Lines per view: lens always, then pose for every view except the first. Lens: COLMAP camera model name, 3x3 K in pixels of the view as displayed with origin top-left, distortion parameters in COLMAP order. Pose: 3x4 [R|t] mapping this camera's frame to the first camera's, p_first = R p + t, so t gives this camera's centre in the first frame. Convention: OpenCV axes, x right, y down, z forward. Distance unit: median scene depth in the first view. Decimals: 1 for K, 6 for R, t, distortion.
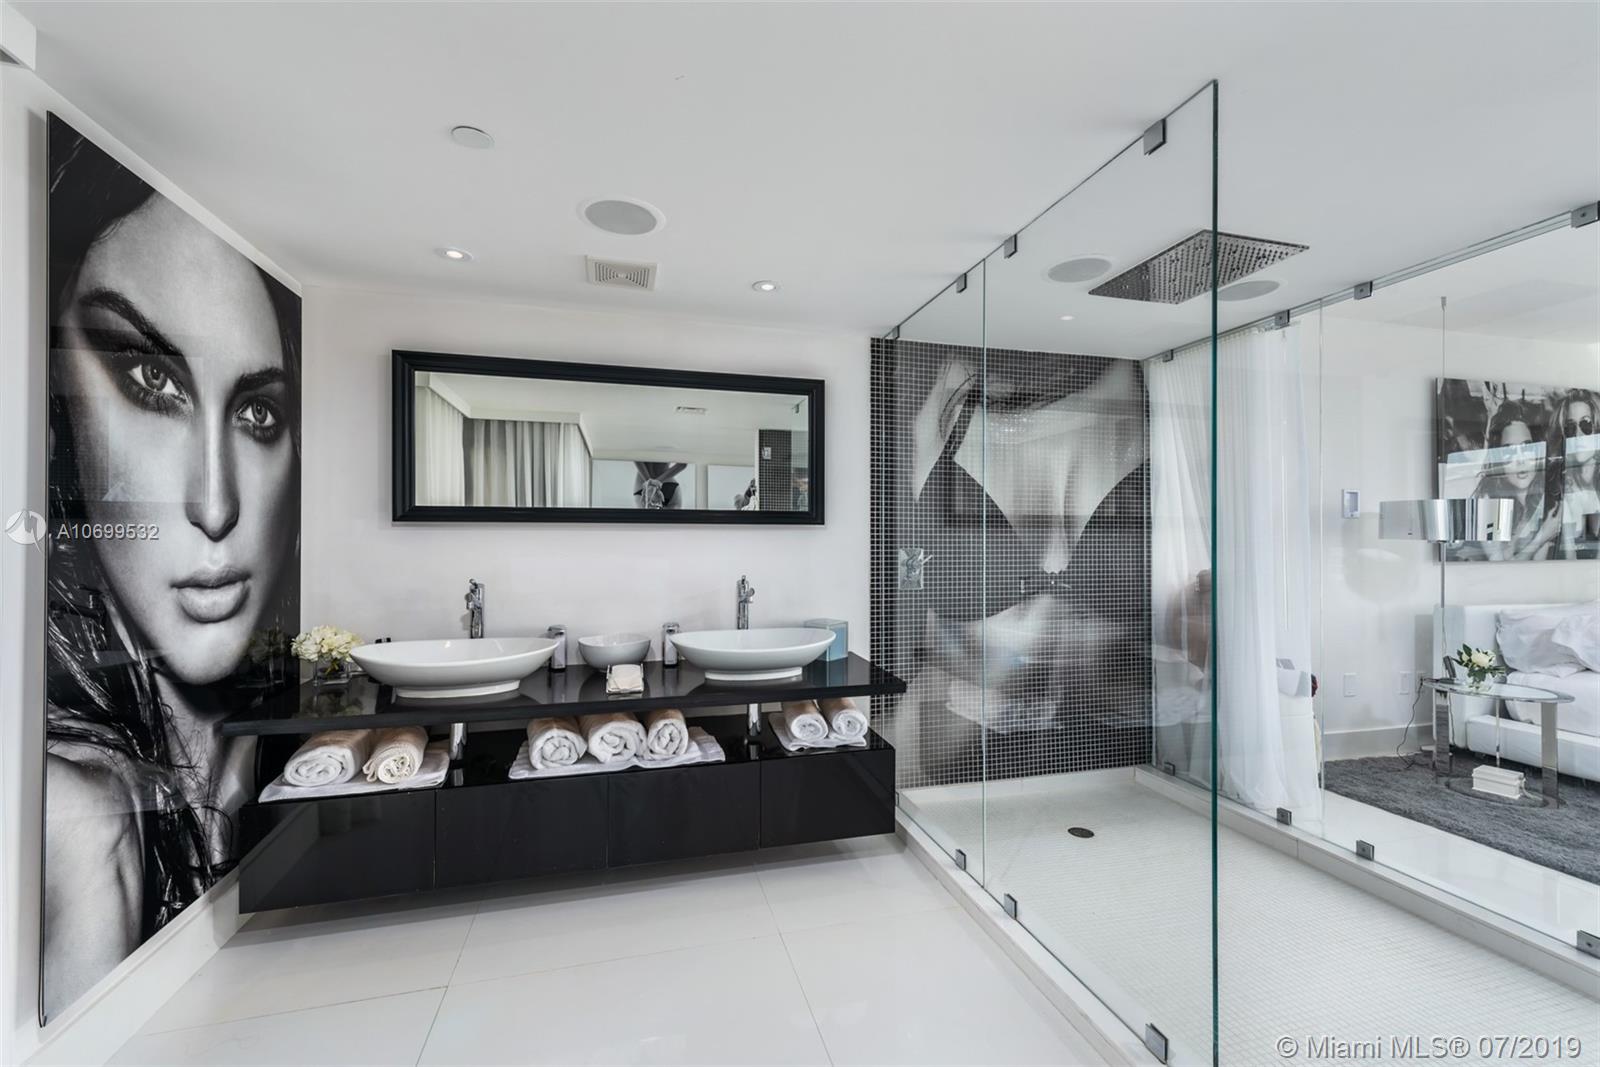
lens RADIAL K [[676.6, 0, 803.7], [0, 676.6, 542.0], [0, 0, 1]] dist [0.007453, 0.000691]
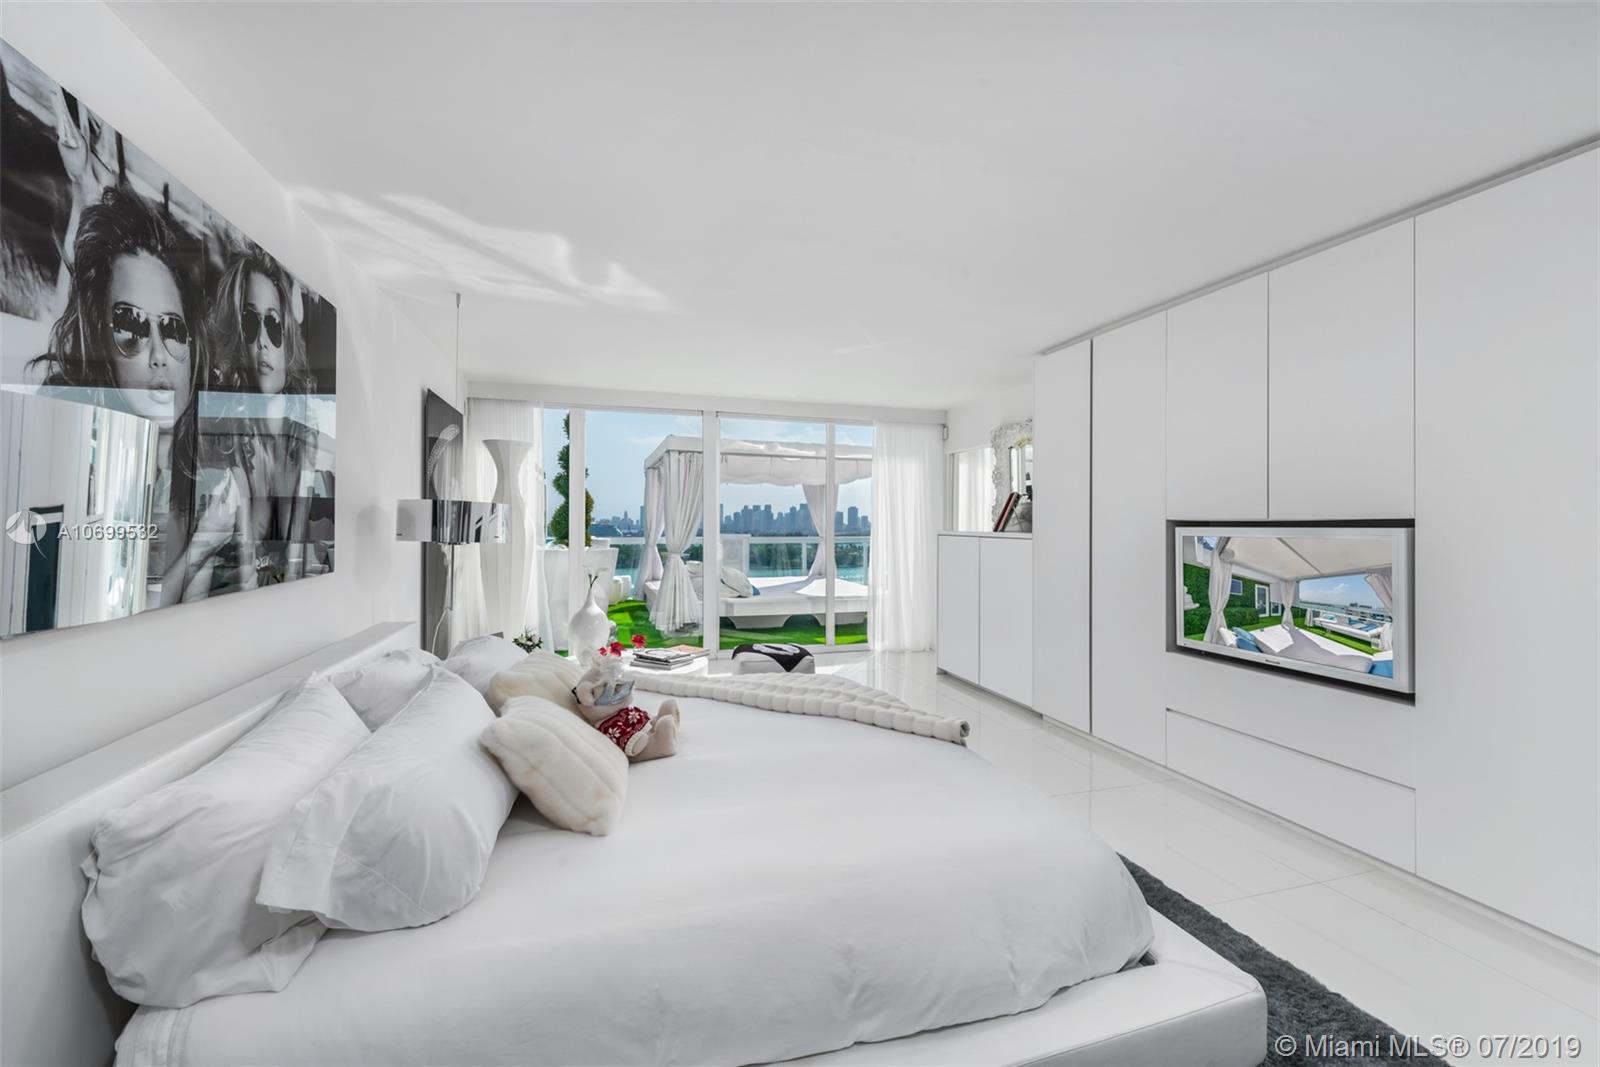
lens RADIAL K [[676.6, 0, 785.3], [0, 676.6, 516.3], [0, 0, 1]] dist [0.007453, 0.000691]
pose [[-0.009336, 0.010449, 0.999902, 0.652840], [-0.003501, 0.999939, -0.010482, -0.023221], [-0.999950, -0.003598, -0.009299, 0.639818]]
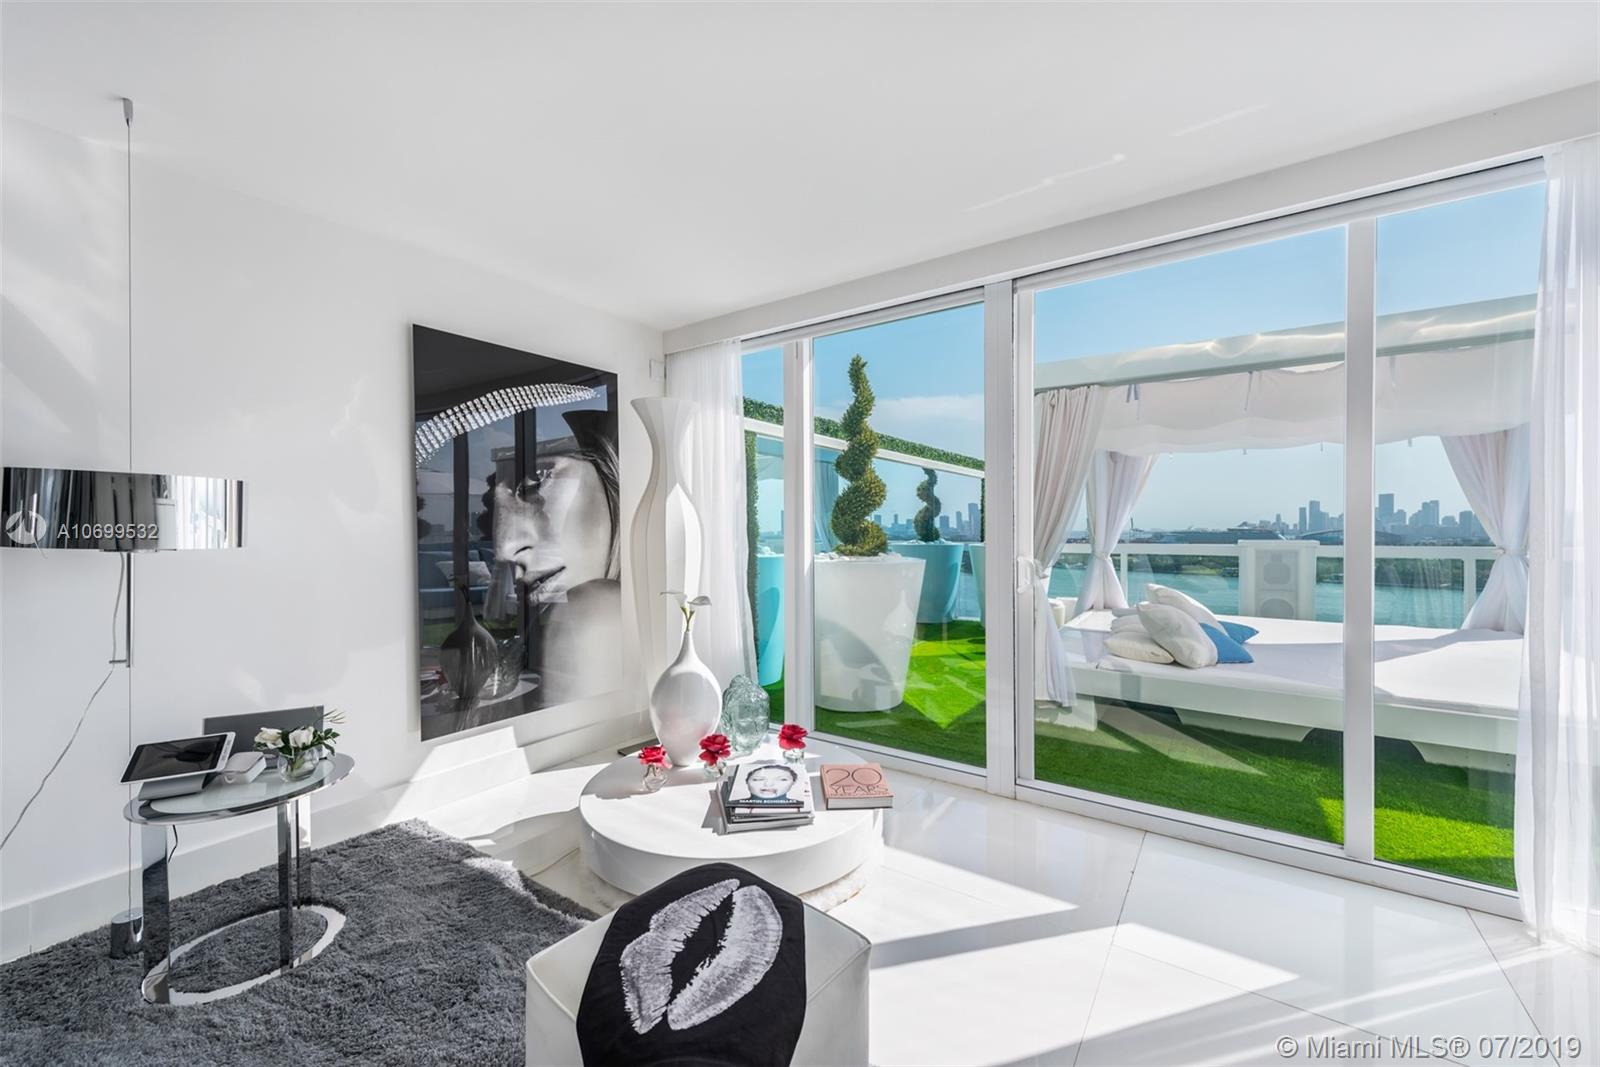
lens RADIAL K [[626.2, 0, 792.2], [0, 626.2, 539.1], [0, 0, 1]] dist [0.018676, -0.004448]
pose [[0.771681, -0.012818, 0.635881, 1.529228], [0.003955, 0.999874, 0.015355, -0.009718], [-0.635998, -0.009334, 0.771635, 0.414984]]
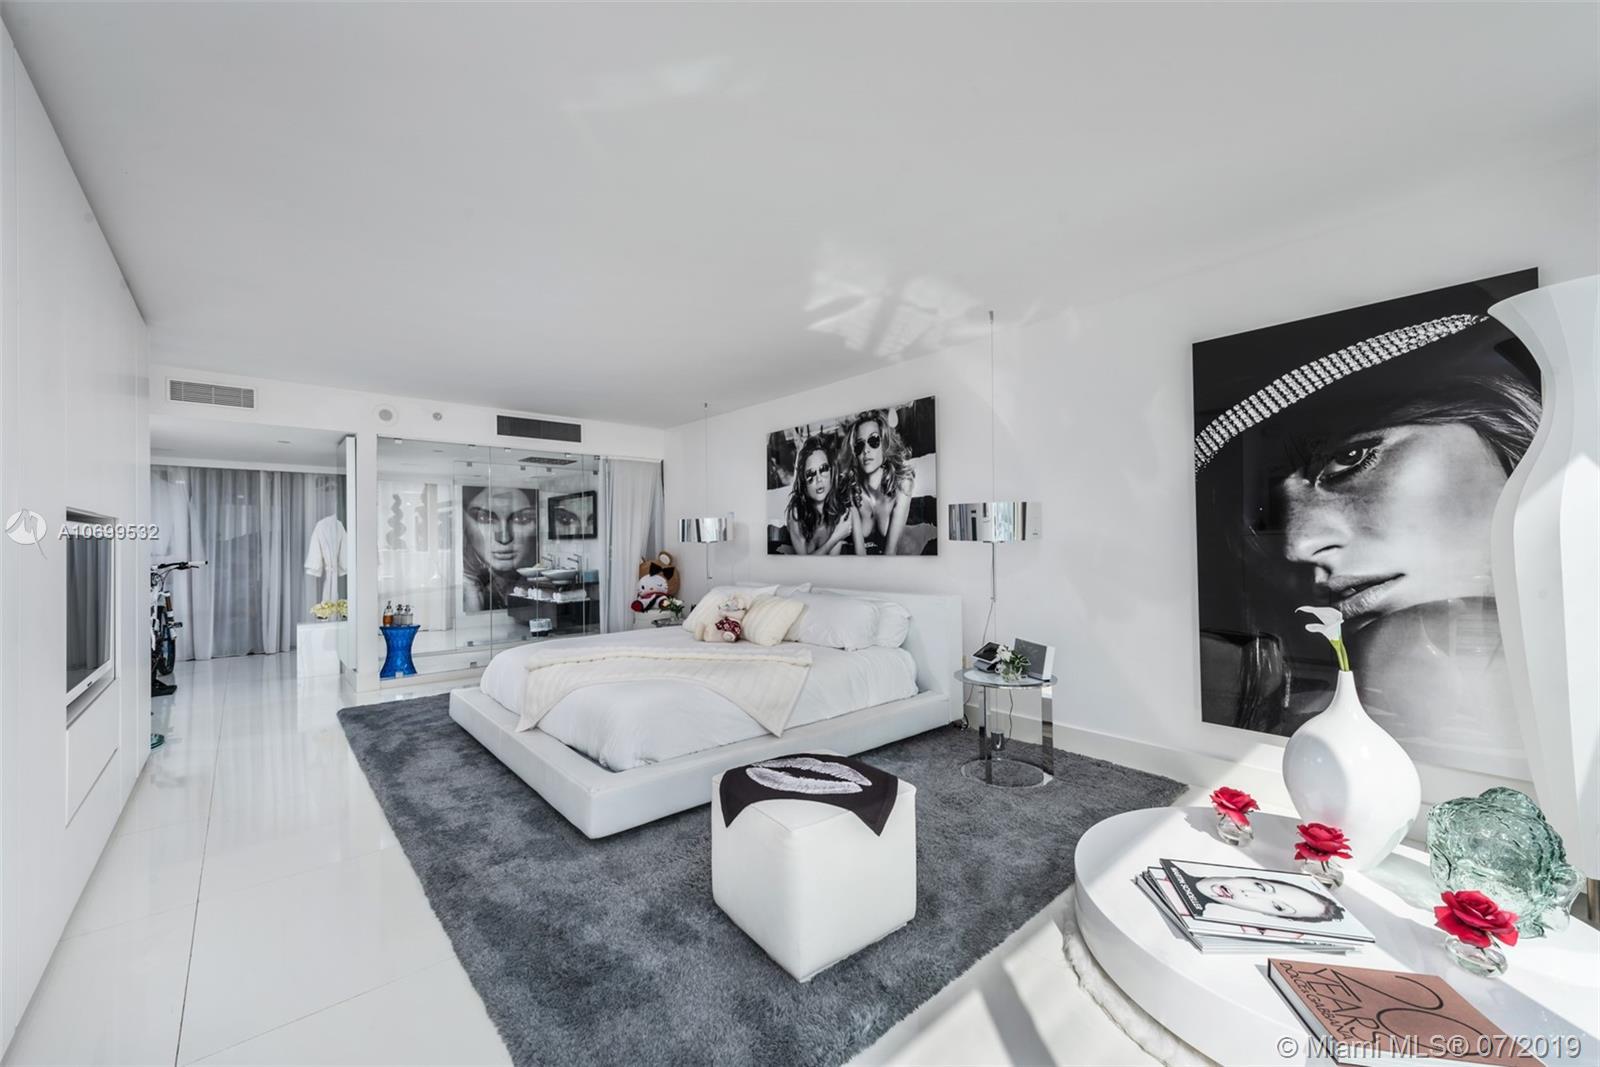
lens RADIAL K [[626.2, 0, 830.2], [0, 626.2, 543.8], [0, 0, 1]] dist [0.018676, -0.004448]
pose [[0.456296, -0.004466, -0.889817, 2.154078], [0.006915, 0.999975, -0.001473, 0.007016], [0.889801, -0.005481, 0.456315, 0.466046]]
